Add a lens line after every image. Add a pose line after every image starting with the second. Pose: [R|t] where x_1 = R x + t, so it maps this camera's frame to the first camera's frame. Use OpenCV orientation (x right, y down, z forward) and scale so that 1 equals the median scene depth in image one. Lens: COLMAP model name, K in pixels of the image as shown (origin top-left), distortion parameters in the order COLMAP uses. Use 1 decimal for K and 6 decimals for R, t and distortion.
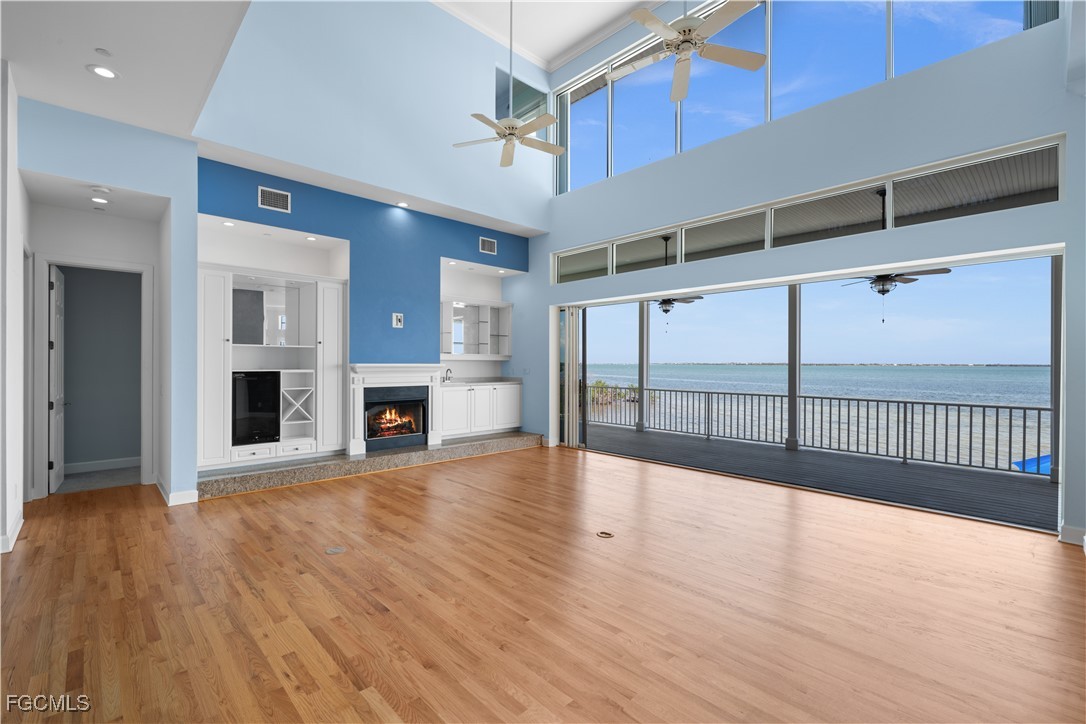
lens RADIAL K [[480.6, 0, 545.0], [0, 480.6, 366.5], [0, 0, 1]] dist [-0.000781, 0.000160]
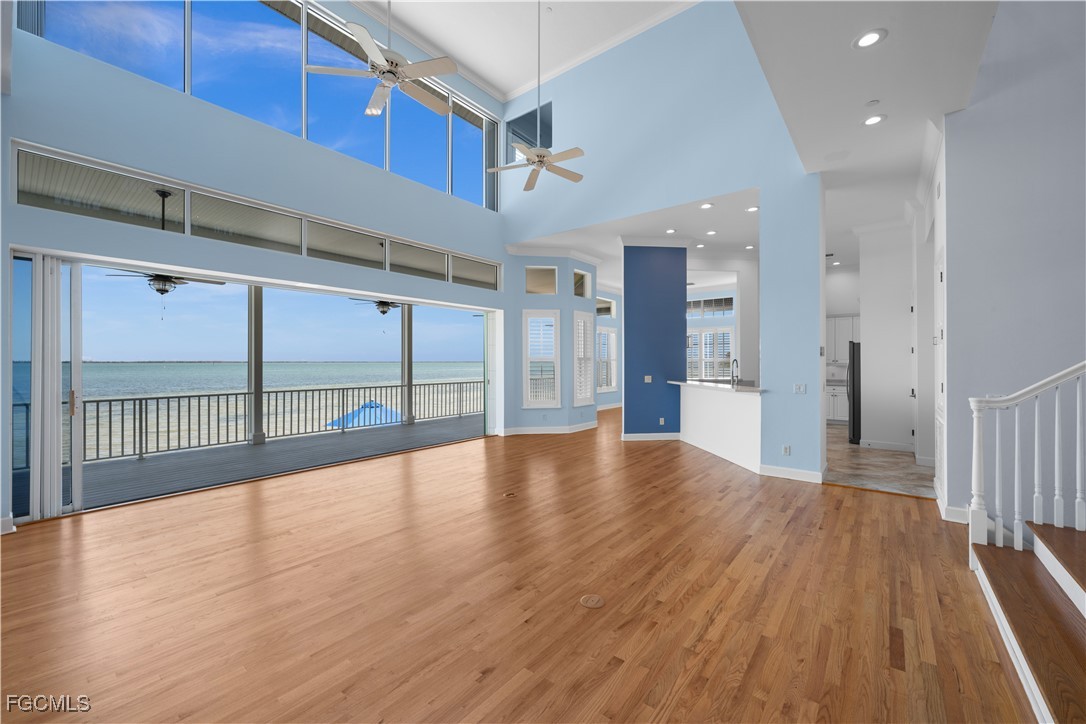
lens RADIAL K [[430.9, 0, 540.6], [0, 430.9, 363.4], [0, 0, 1]] dist [-0.002176, 0.000000]
pose [[-0.134062, -0.007070, 0.990948, -0.492600], [0.007076, 0.999942, 0.008092, -0.005019], [-0.990948, 0.008097, -0.134004, 0.518036]]
